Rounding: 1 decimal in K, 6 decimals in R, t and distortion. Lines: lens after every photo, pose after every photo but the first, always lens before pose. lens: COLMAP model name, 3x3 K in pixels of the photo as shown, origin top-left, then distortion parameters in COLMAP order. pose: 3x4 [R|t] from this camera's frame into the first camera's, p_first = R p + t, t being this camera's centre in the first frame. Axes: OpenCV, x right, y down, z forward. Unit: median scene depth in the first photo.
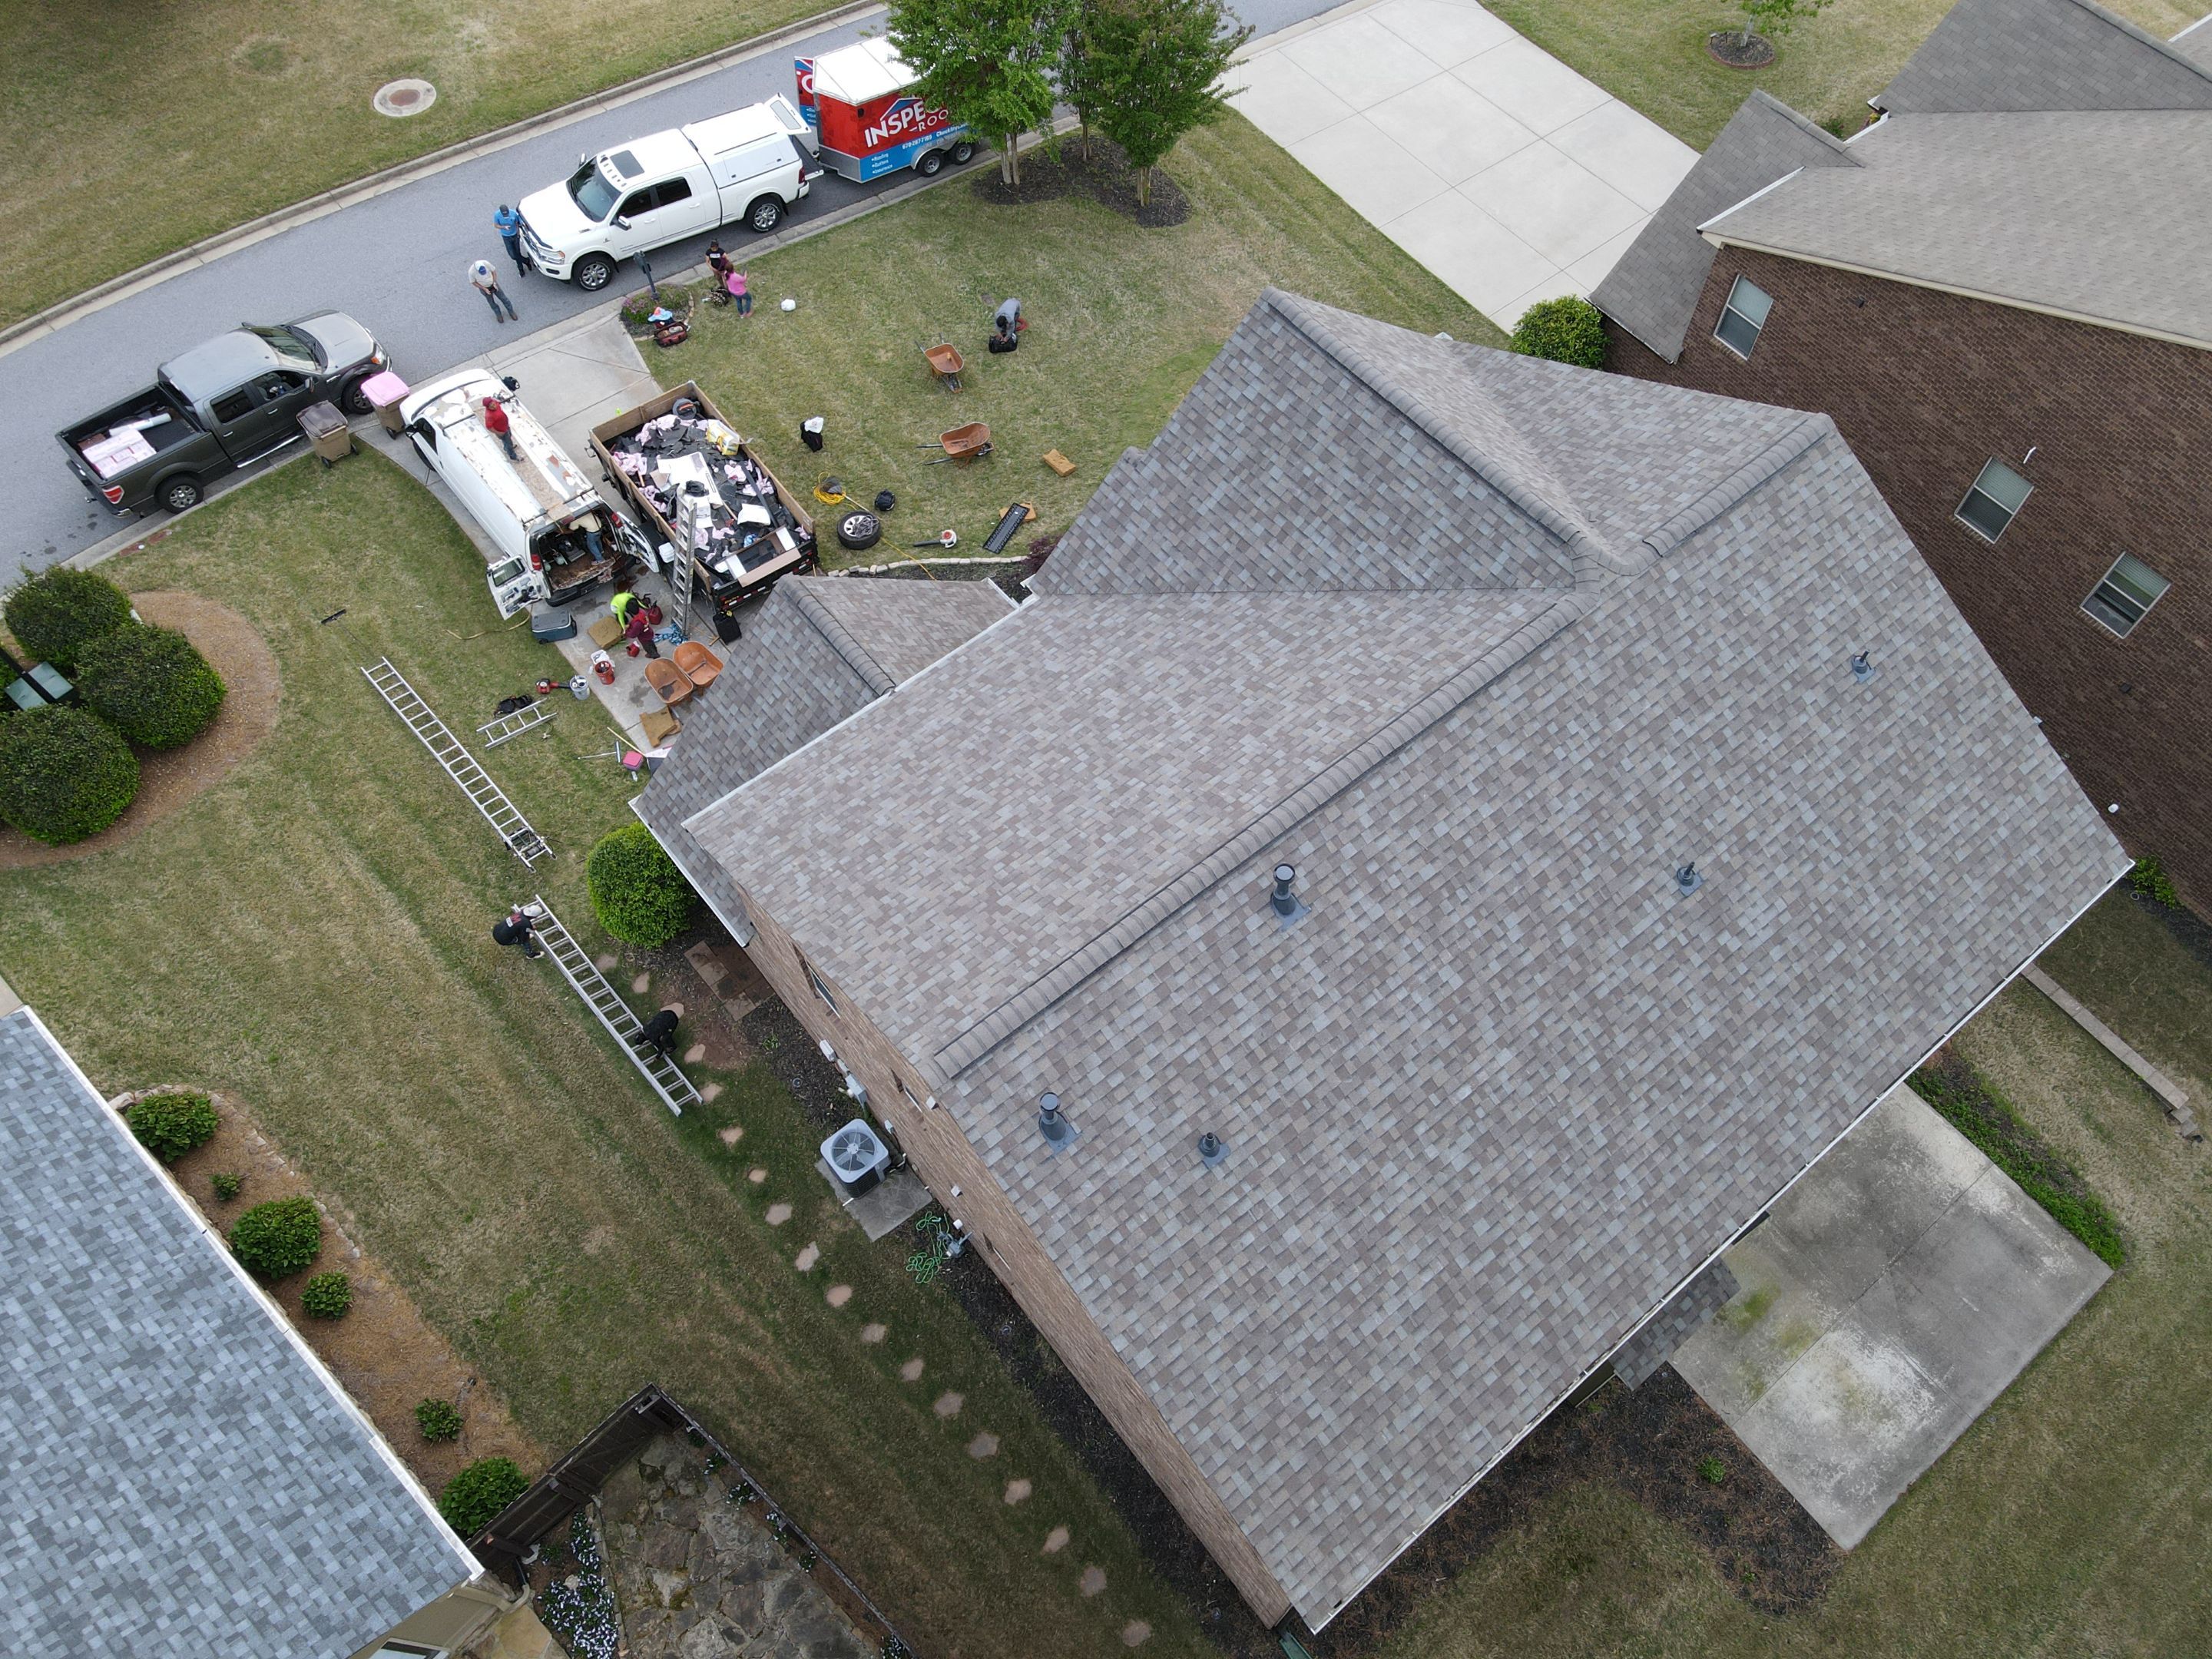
lens RADIAL K [[1614.2, 0, 1102.6], [0, 1614.2, 841.1], [0, 0, 1]] dist [0.000027, 0.036739]
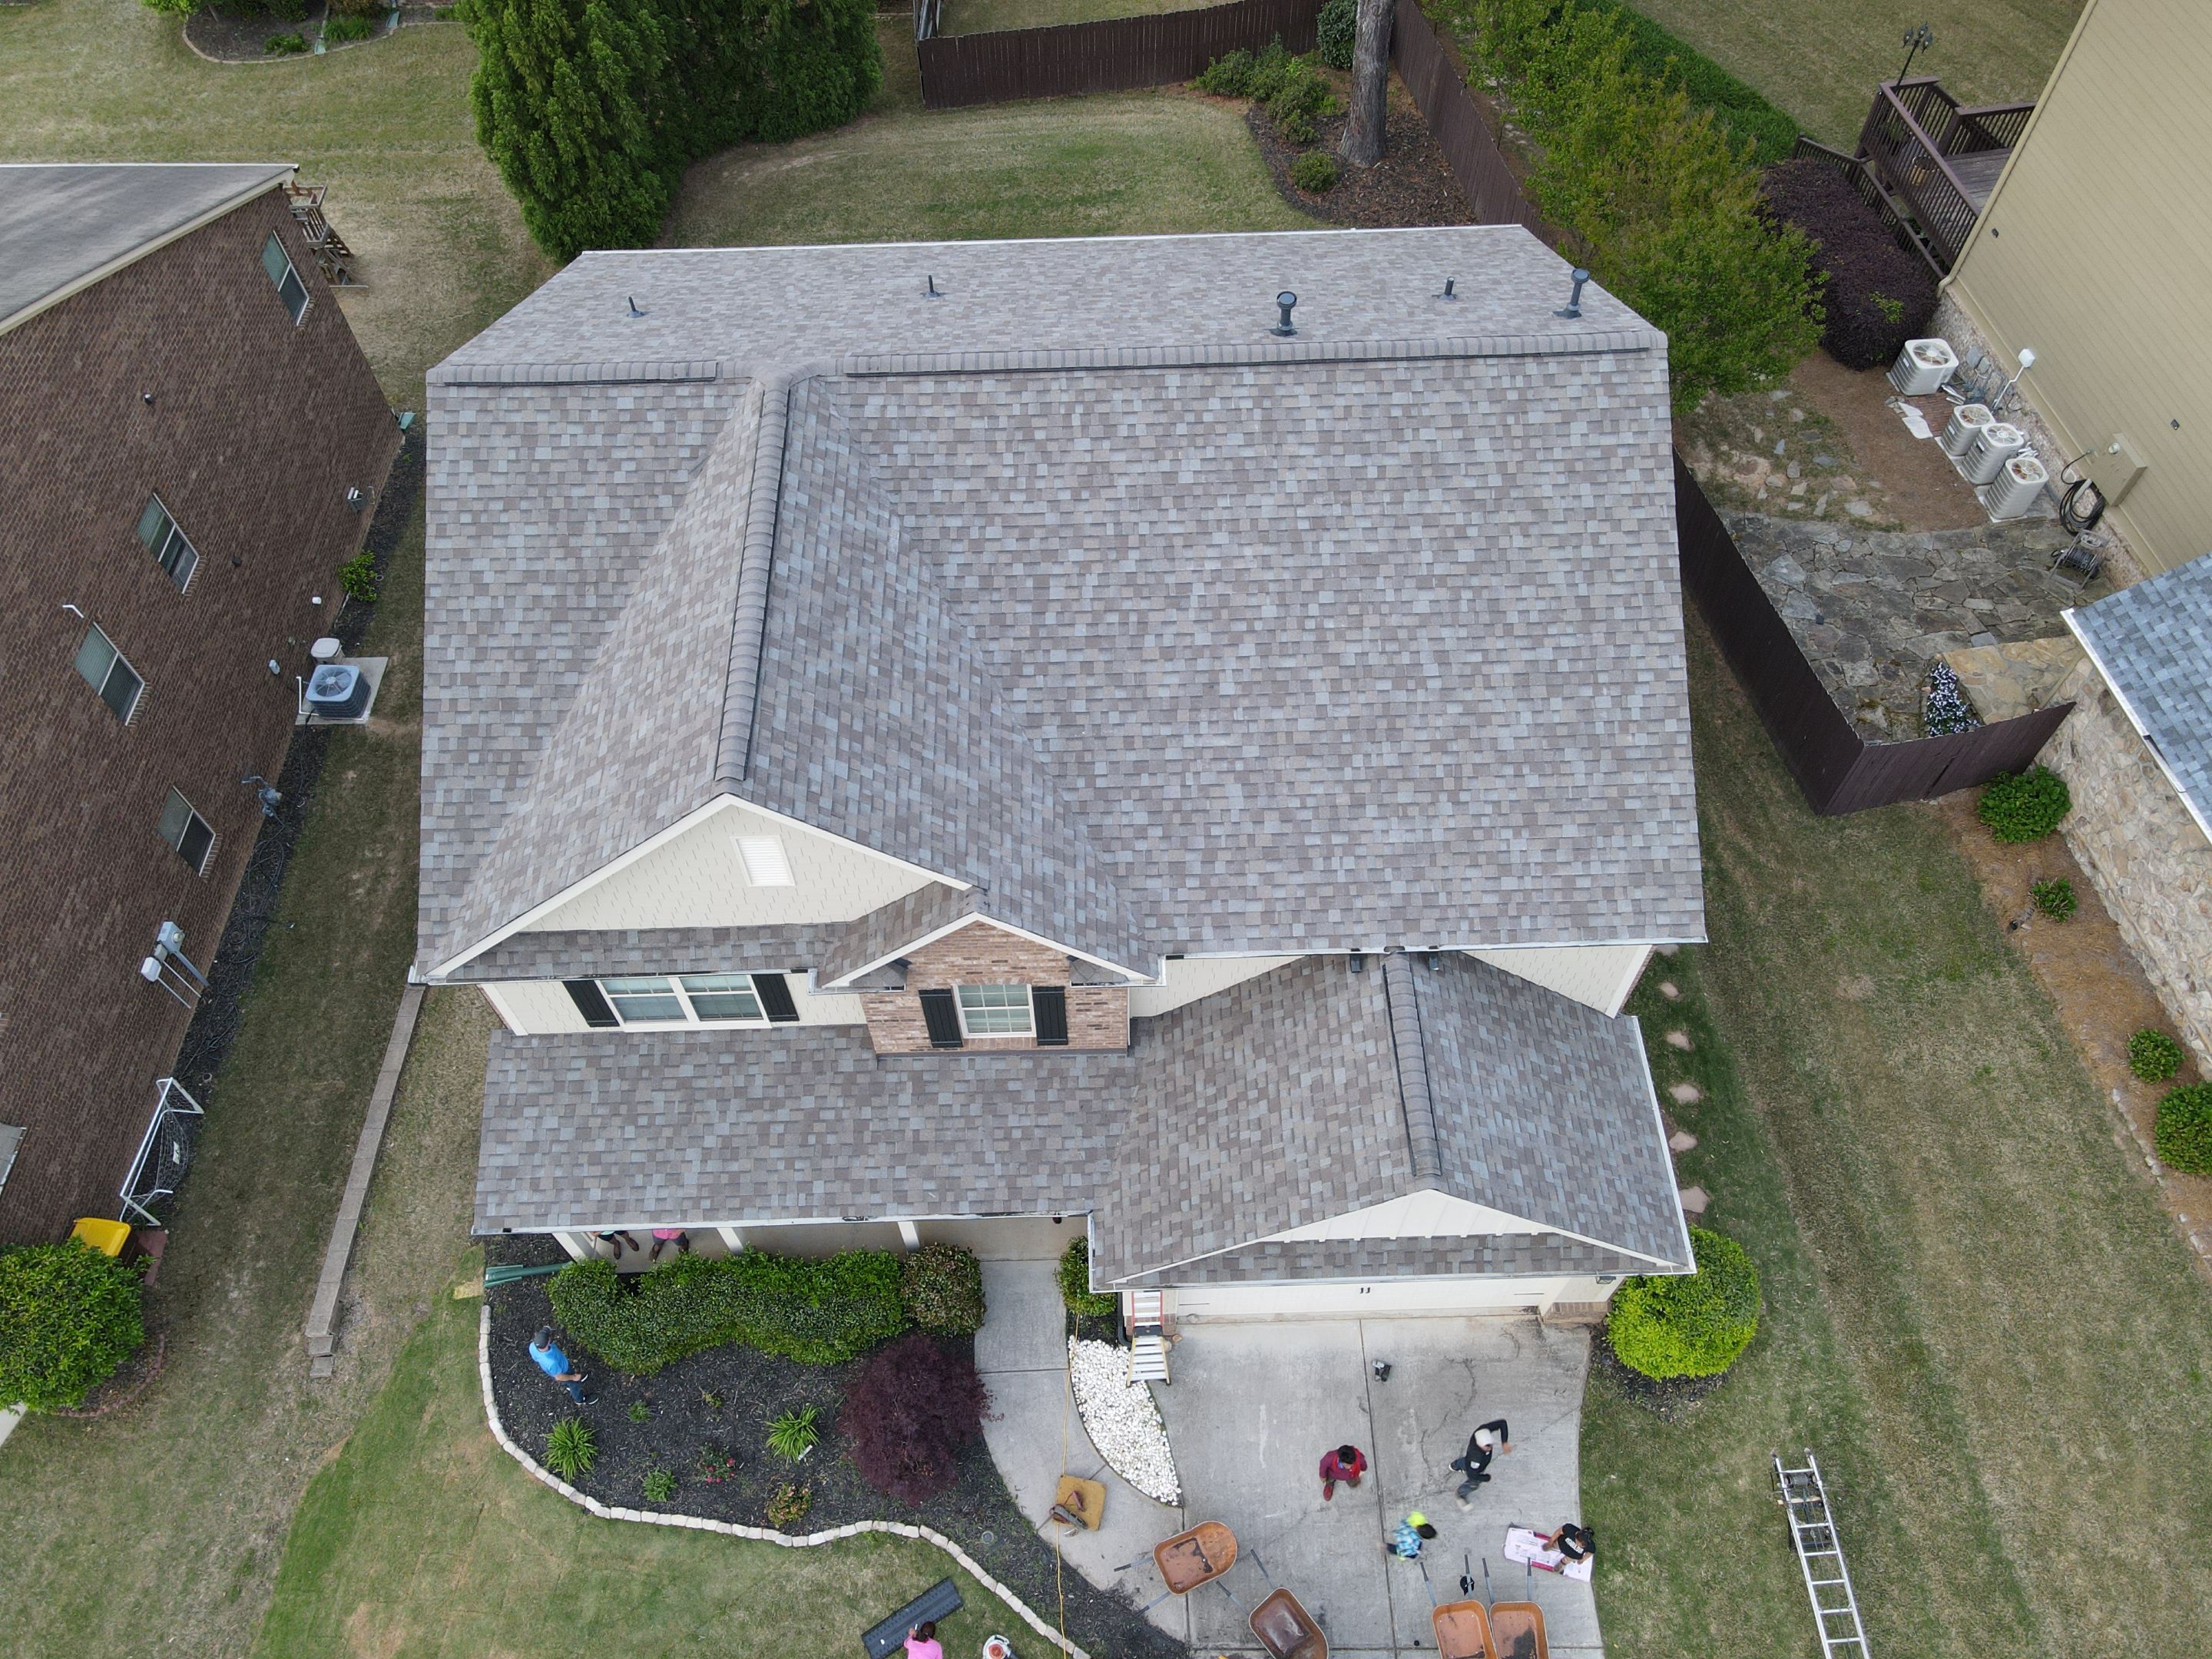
lens RADIAL K [[1614.7, 0, 1102.2], [0, 1614.7, 841.3], [0, 0, 1]] dist [0.006212, 0.022291]
pose [[-0.794151, -0.492922, 0.355459, -0.273946], [0.540292, -0.304891, 0.784299, -0.780789], [-0.278222, 0.814904, 0.508452, 0.602539]]
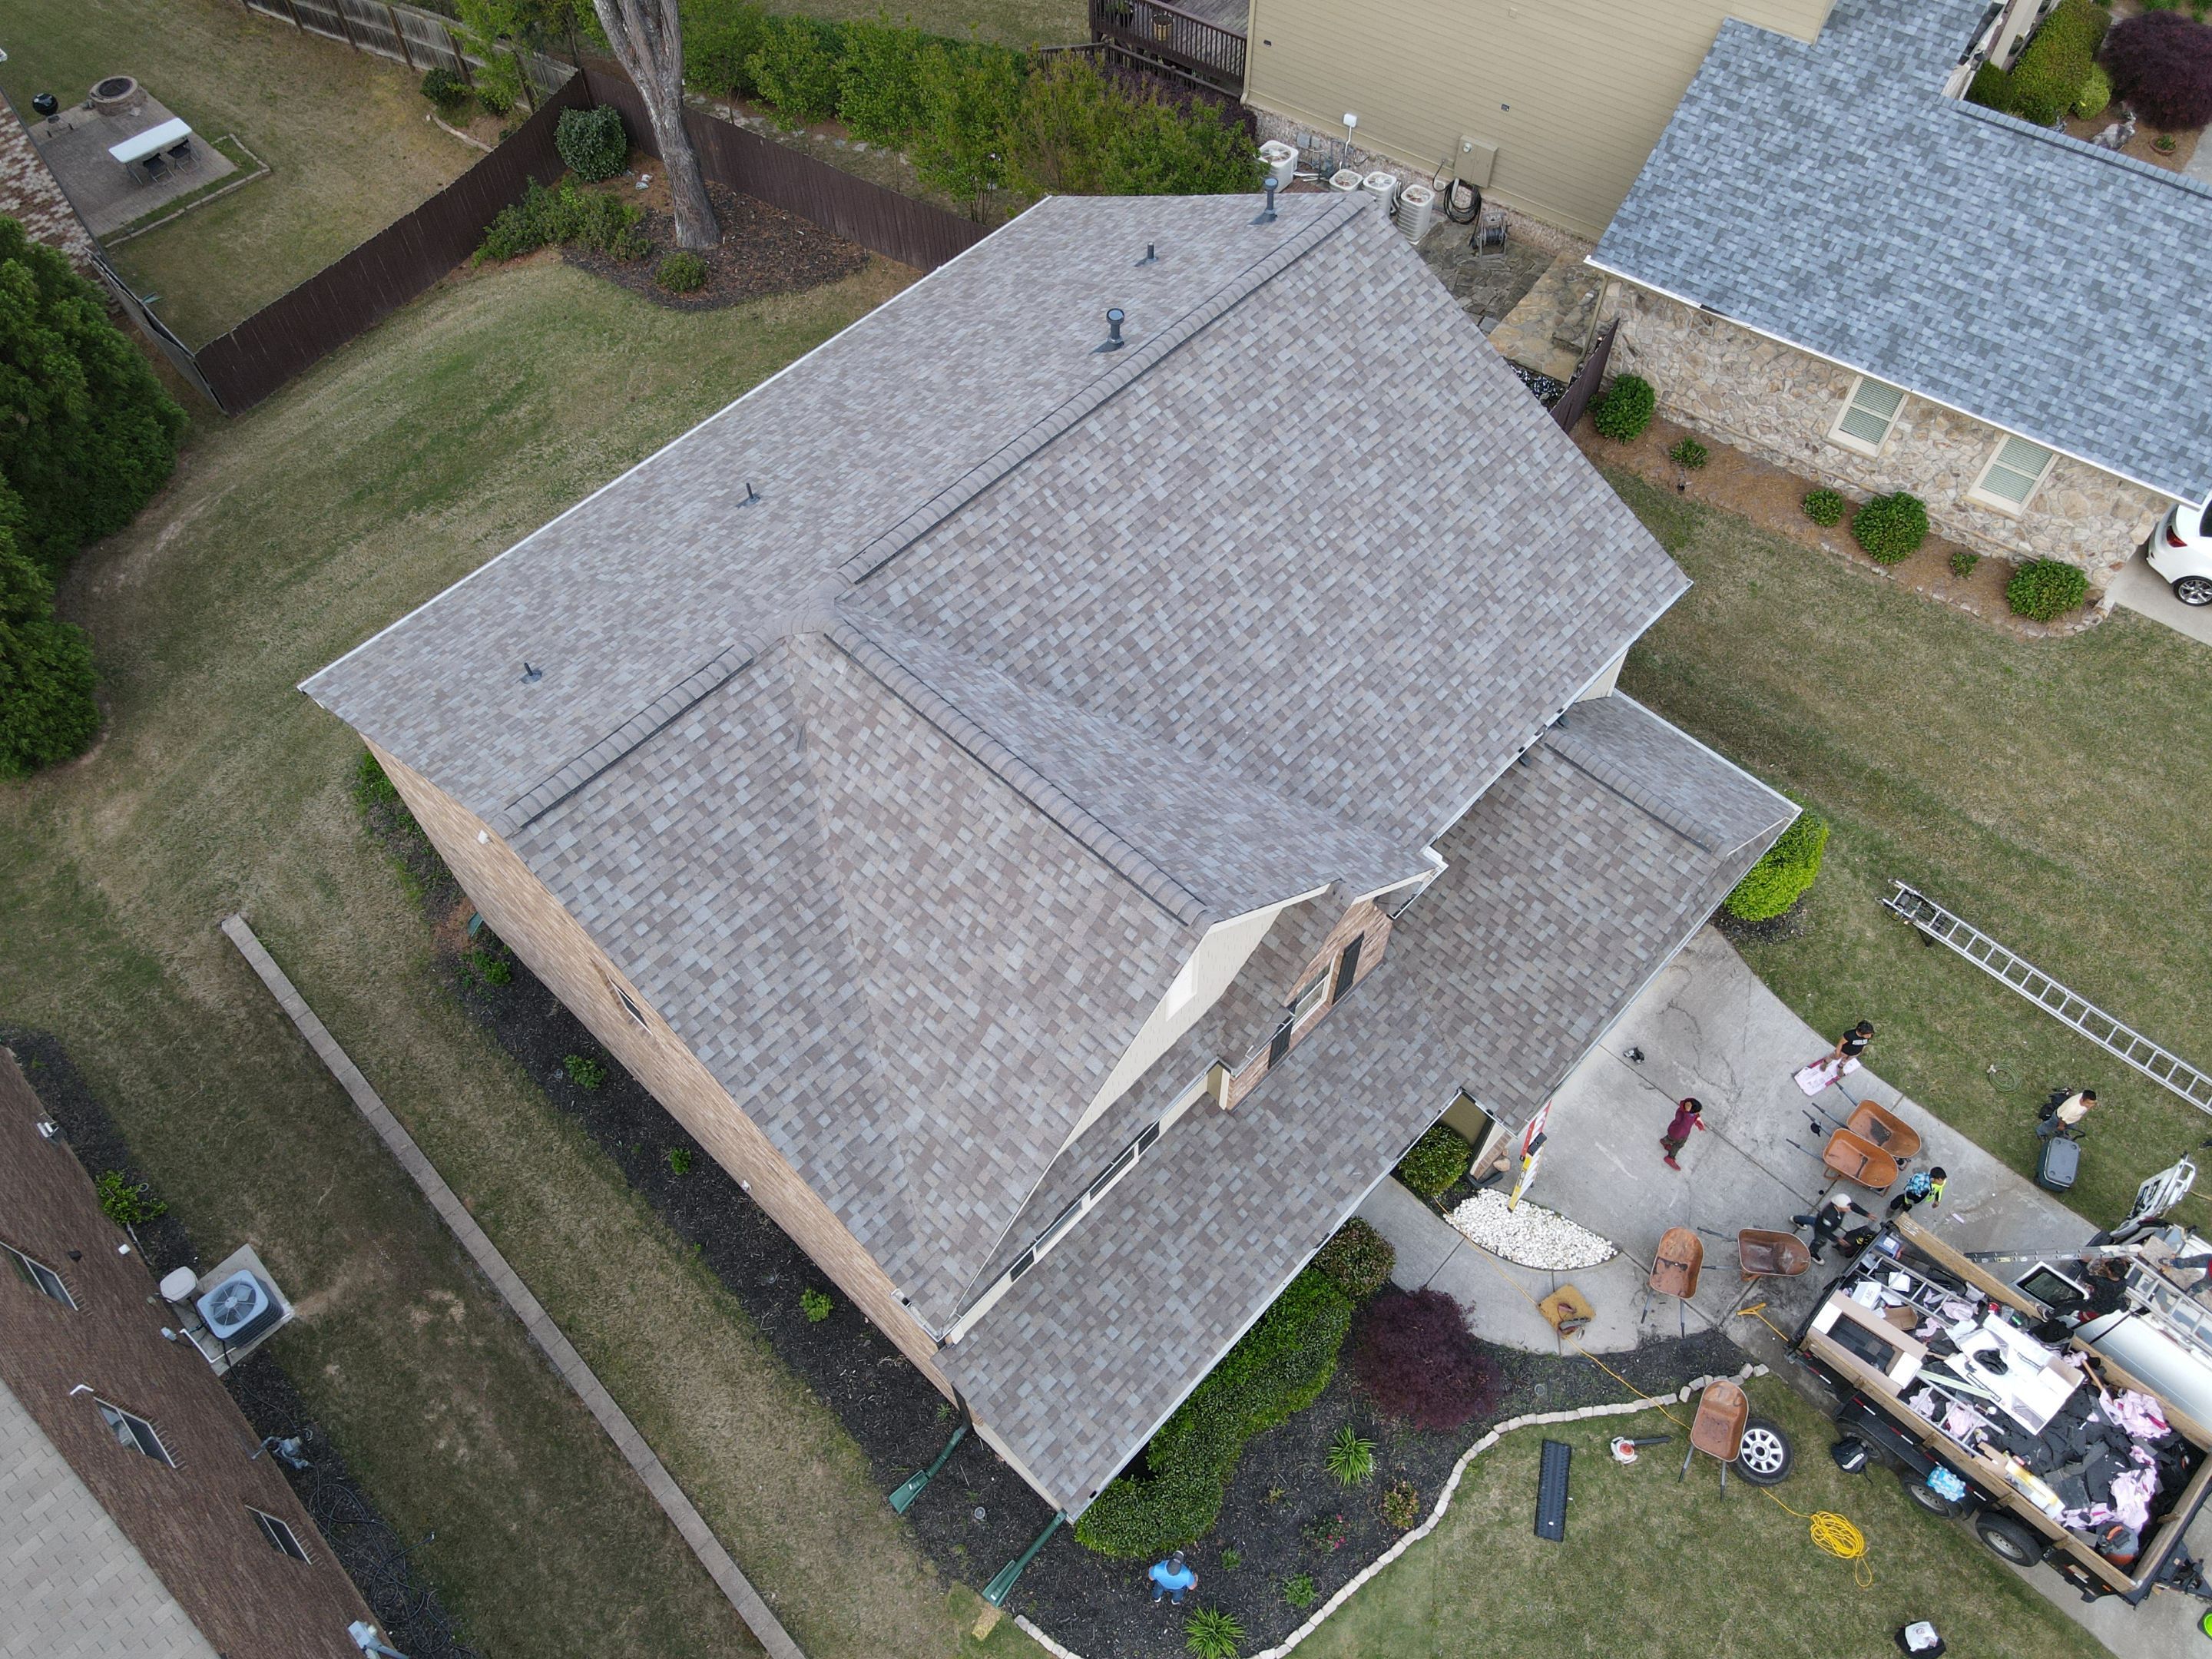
lens RADIAL K [[1614.7, 0, 1102.2], [0, 1614.7, 841.3], [0, 0, 1]] dist [0.006212, 0.022291]
pose [[-0.991273, 0.124737, -0.042639, 0.170672], [-0.095127, -0.452955, 0.886444, -0.929132], [0.091258, 0.882764, 0.460868, 0.613866]]
